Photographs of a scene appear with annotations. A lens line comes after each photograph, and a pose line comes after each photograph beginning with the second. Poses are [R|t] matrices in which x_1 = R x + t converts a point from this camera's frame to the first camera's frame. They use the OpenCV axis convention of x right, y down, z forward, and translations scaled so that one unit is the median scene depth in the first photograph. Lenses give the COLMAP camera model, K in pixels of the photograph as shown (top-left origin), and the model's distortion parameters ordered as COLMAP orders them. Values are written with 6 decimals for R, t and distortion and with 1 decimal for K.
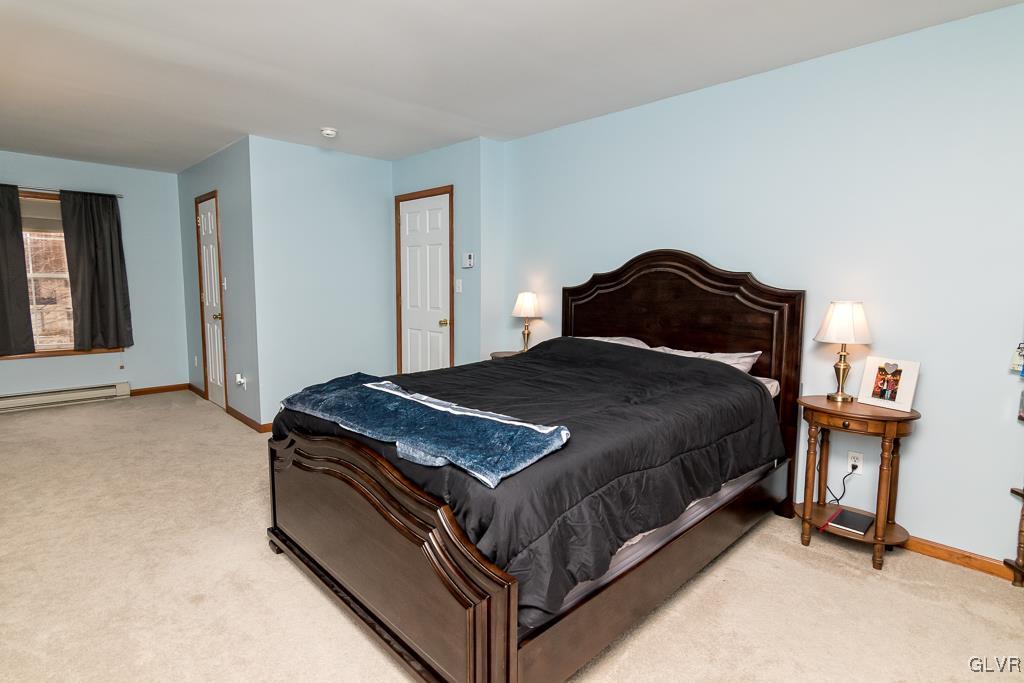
lens RADIAL K [[515.3, 0, 507.4], [0, 515.3, 334.3], [0, 0, 1]] dist [-0.000706, 0.000202]
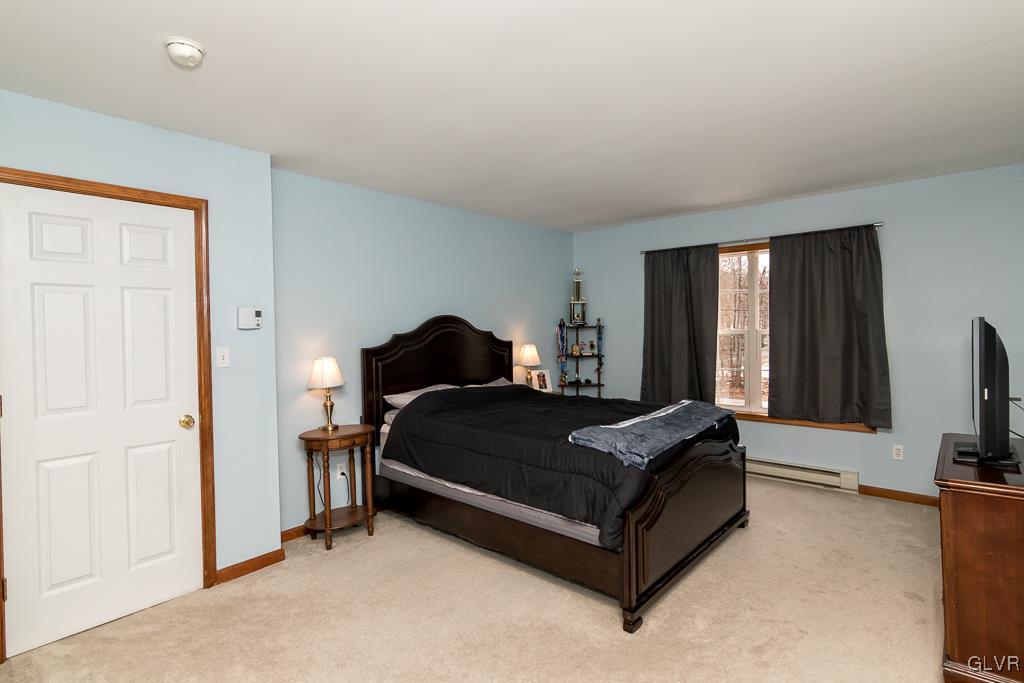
lens RADIAL K [[515.3, 0, 507.4], [0, 515.3, 334.3], [0, 0, 1]] dist [-0.000706, 0.000202]
pose [[-0.071839, -0.012081, 0.997343, -0.905904], [0.127534, 0.991608, 0.021197, -0.106959], [-0.989229, 0.128717, -0.069696, 0.815384]]
